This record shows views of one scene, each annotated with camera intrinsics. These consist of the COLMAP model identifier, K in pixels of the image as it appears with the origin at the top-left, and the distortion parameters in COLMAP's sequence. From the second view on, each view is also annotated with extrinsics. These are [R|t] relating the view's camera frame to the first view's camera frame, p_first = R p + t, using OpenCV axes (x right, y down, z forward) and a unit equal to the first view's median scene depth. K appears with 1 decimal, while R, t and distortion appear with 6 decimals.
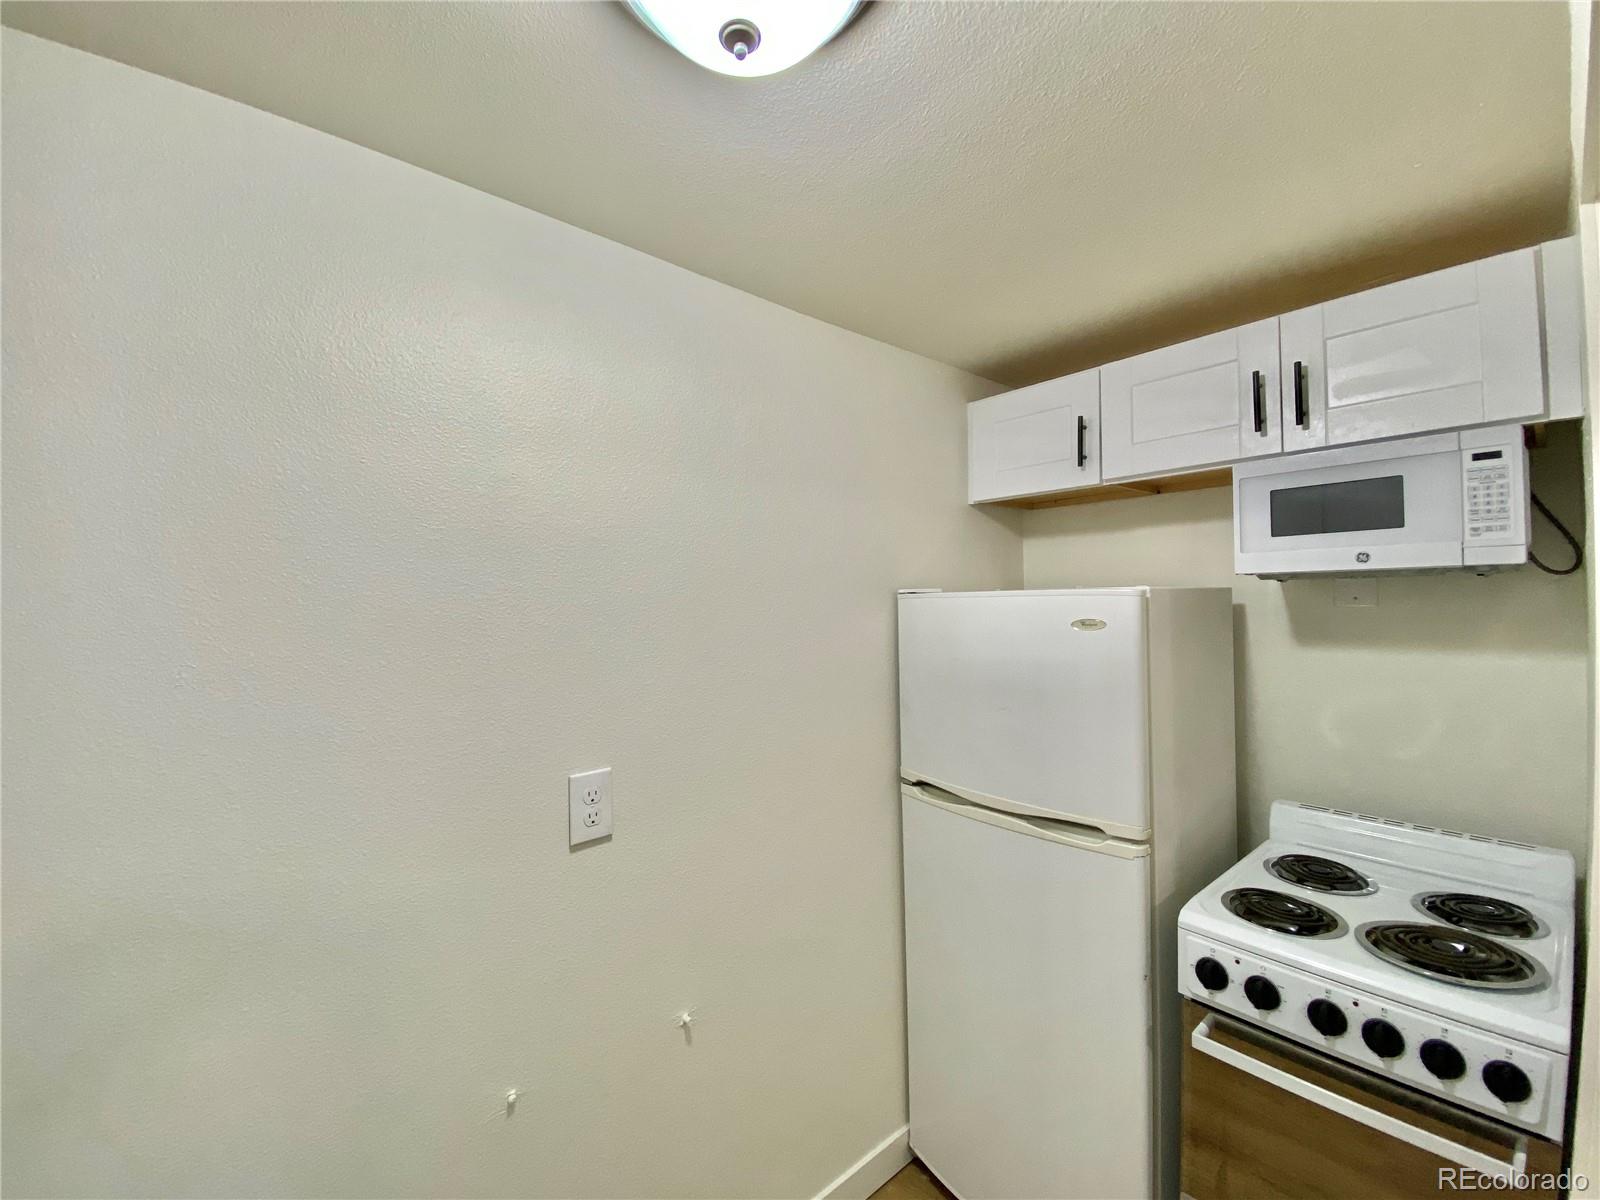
lens RADIAL K [[621.5, 0, 807.1], [0, 621.5, 624.5], [0, 0, 1]] dist [0.024163, -0.018231]
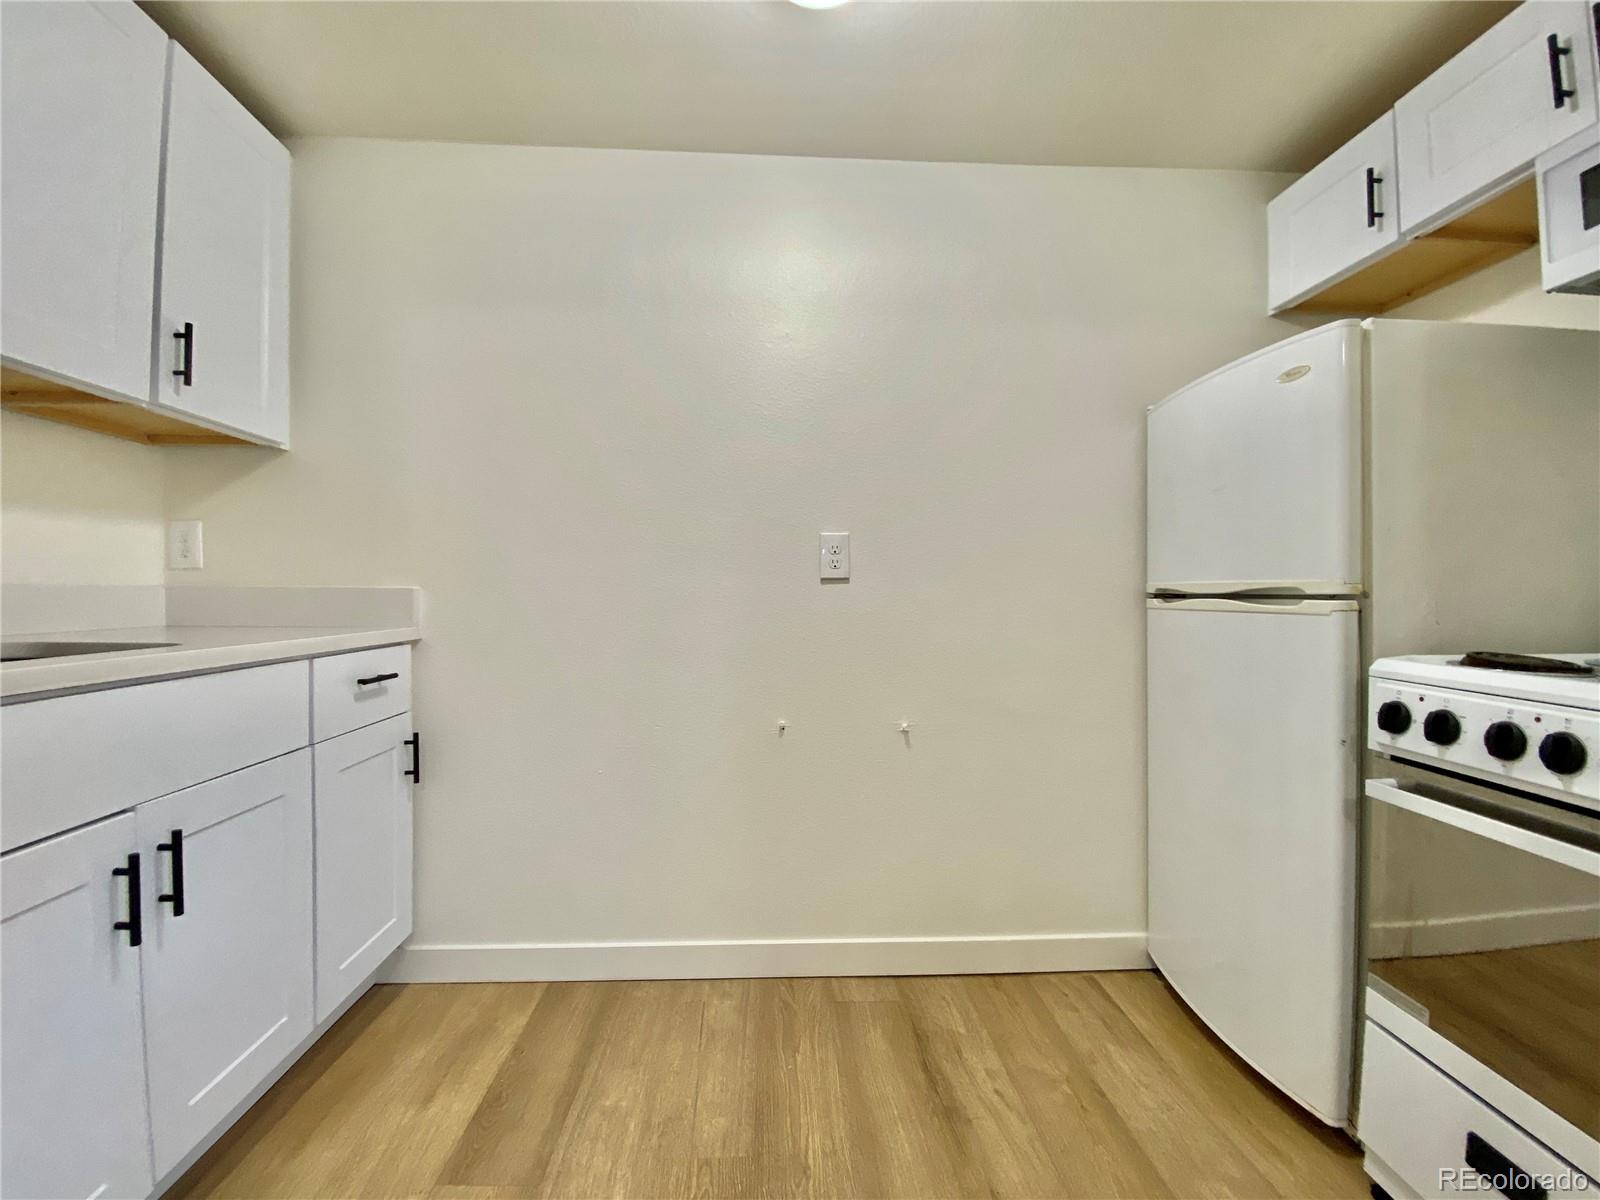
lens RADIAL K [[653.1, 0, 805.8], [0, 653.1, 600.4], [0, 0, 1]] dist [0.025574, -0.022724]
pose [[0.785225, 0.004300, -0.619196, 0.515174], [-0.009636, 0.999940, -0.005276, 0.367072], [0.619136, 0.010110, 0.785219, -0.245581]]
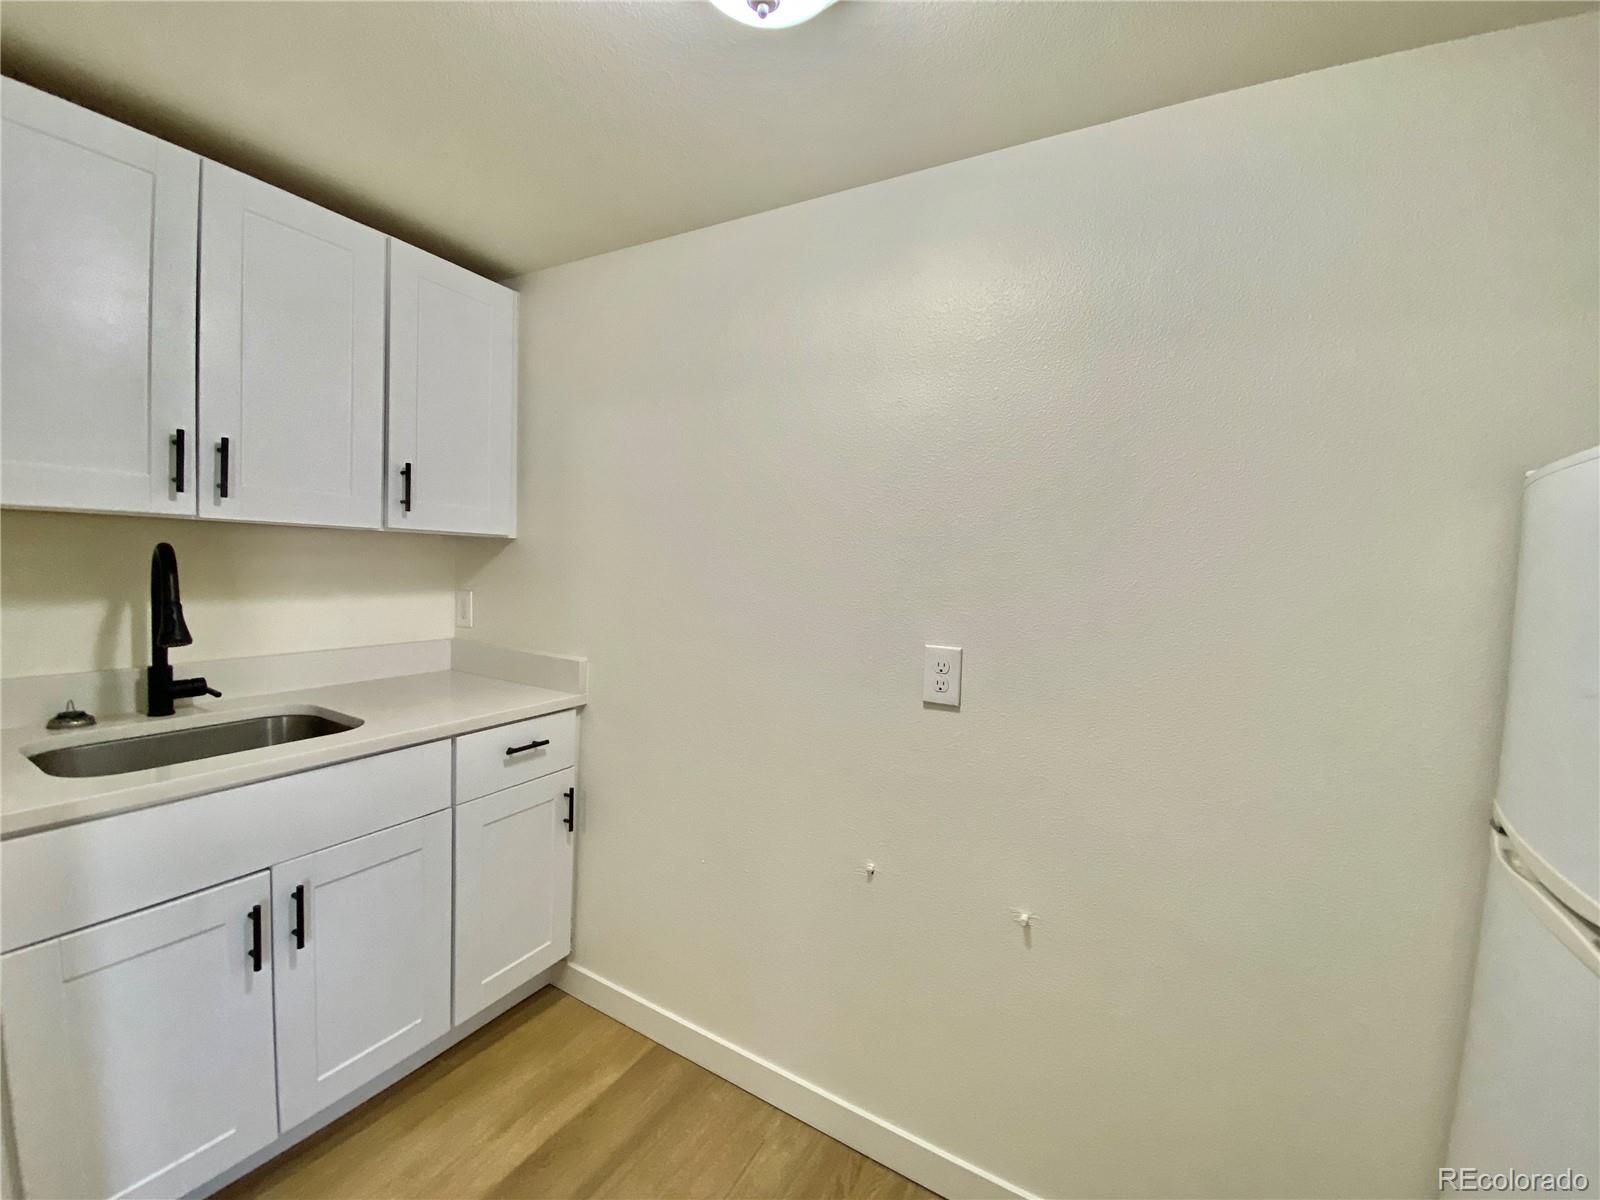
lens RADIAL K [[653.1, 0, 805.8], [0, 653.1, 600.4], [0, 0, 1]] dist [0.025574, -0.022724]
pose [[0.318245, 0.070420, -0.945390, 0.660075], [-0.056027, 0.996891, 0.055396, 0.085693], [0.946352, 0.035338, 0.321201, 0.319823]]
